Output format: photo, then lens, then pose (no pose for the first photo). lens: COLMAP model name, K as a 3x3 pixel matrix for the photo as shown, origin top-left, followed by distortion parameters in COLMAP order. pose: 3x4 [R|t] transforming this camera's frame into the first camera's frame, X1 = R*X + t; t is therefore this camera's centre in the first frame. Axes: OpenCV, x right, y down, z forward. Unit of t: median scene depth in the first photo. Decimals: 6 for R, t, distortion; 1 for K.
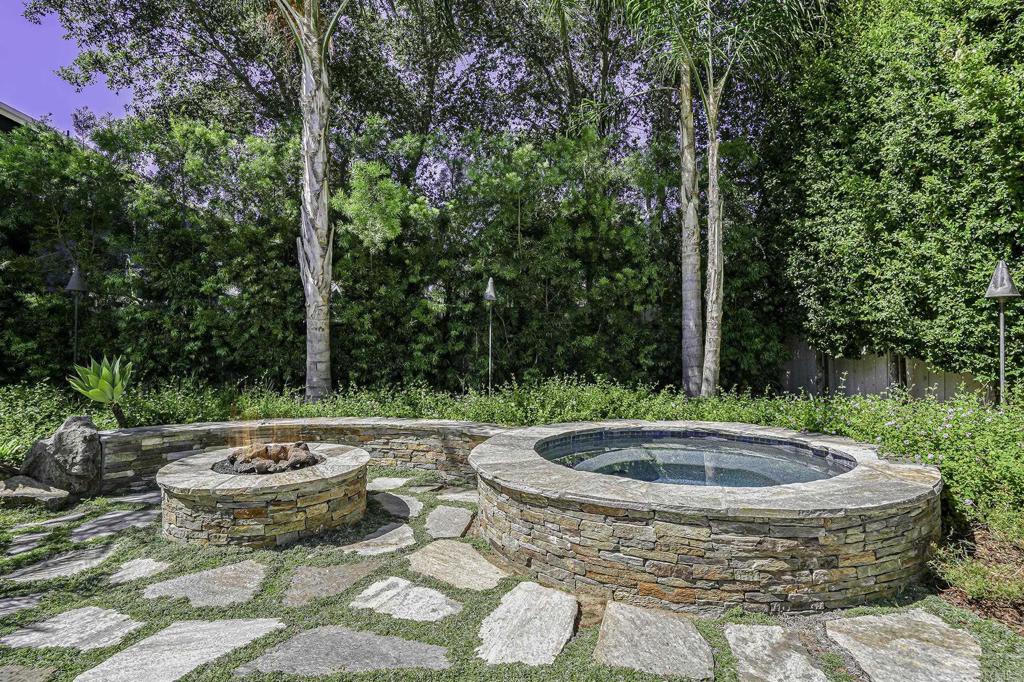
lens RADIAL K [[553.0, 0, 515.2], [0, 553.0, 334.6], [0, 0, 1]] dist [-0.004821, -0.000050]
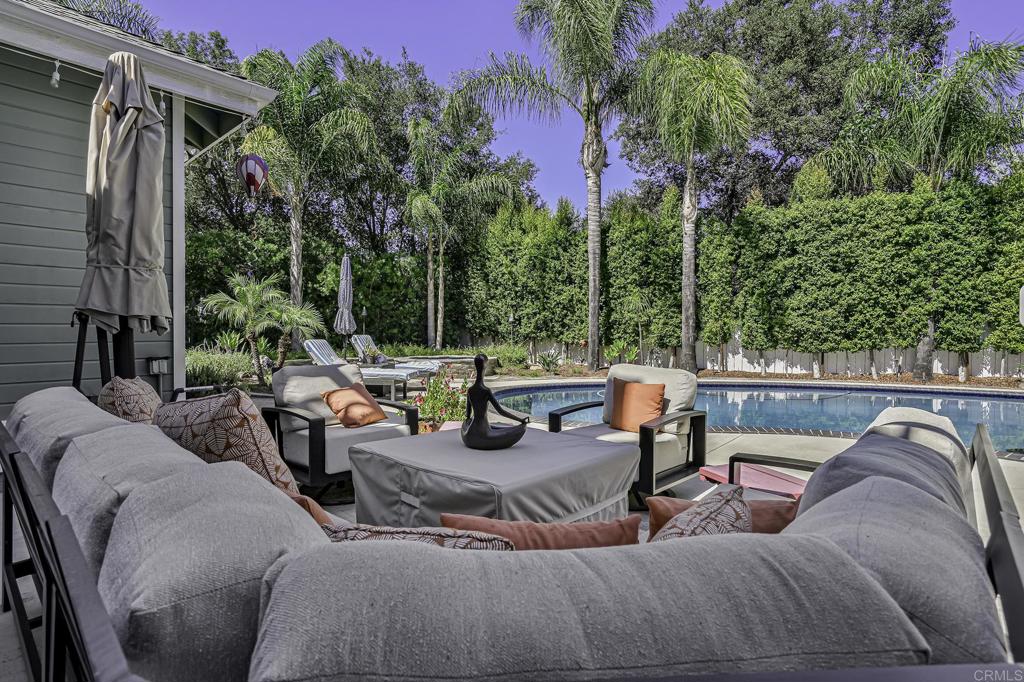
lens RADIAL K [[509.8, 0, 515.6], [0, 509.8, 332.9], [0, 0, 1]] dist [-0.003404, -0.000463]
pose [[0.808767, 0.001898, 0.588126, -0.899124], [-0.009758, 0.999900, 0.010191, -0.009881], [-0.588048, -0.013981, 0.808705, -1.404767]]
